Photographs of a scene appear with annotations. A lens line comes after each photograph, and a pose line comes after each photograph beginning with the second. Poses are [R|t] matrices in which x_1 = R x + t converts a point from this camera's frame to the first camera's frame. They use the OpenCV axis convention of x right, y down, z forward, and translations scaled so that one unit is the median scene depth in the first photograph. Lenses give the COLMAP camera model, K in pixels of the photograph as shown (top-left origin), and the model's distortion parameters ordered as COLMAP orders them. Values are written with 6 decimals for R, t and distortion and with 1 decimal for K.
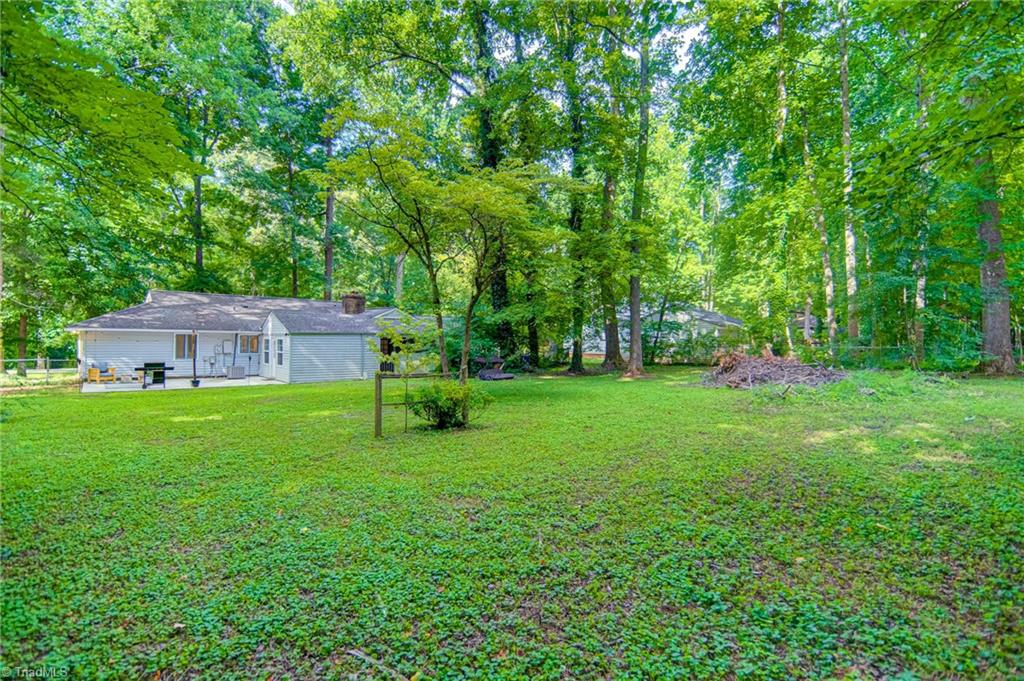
lens RADIAL K [[546.9, 0, 512.0], [0, 546.9, 340.5], [0, 0, 1]] dist [0.043199, -0.000020]
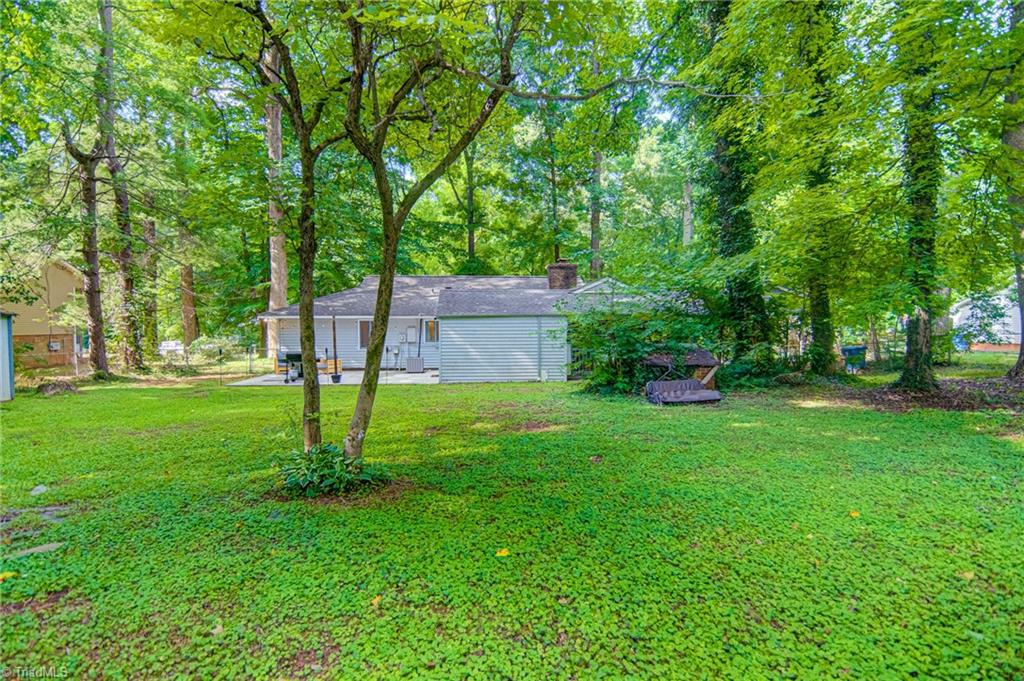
lens RADIAL K [[546.9, 0, 512.0], [0, 546.9, 340.5], [0, 0, 1]] dist [0.043199, -0.000020]
pose [[0.818326, 0.003525, -0.574743, 0.101555], [0.013170, 0.999604, 0.024883, 0.001543], [0.574603, -0.027932, 0.817955, 0.399653]]
